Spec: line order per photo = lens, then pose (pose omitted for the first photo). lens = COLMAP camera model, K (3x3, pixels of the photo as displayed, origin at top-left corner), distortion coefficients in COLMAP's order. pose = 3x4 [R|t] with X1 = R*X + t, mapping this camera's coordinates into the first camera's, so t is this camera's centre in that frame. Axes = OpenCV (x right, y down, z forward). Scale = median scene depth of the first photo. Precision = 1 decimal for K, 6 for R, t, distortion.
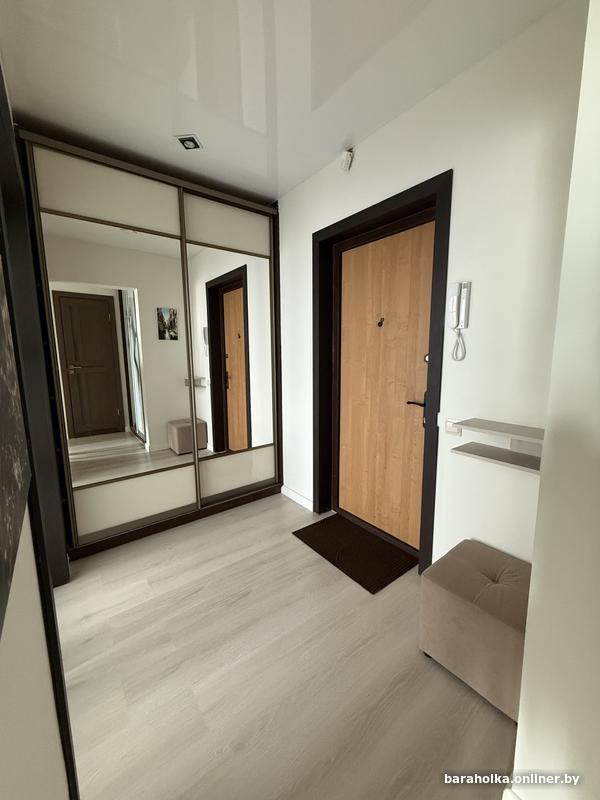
lens RADIAL K [[318.5, 0, 299.4], [0, 318.5, 399.5], [0, 0, 1]] dist [-0.001577, 0.000127]
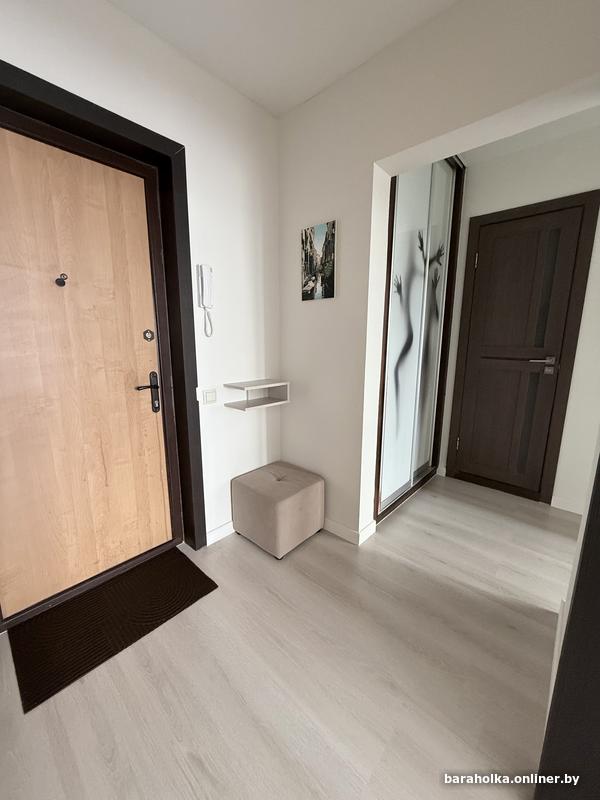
lens RADIAL K [[318.5, 0, 298.9], [0, 318.5, 399.6], [0, 0, 1]] dist [-0.001577, 0.000127]
pose [[-0.179463, -0.181356, 0.966904, -0.524506], [0.140646, 0.968034, 0.207673, -0.073172], [-0.973659, 0.173261, -0.148220, 0.682809]]
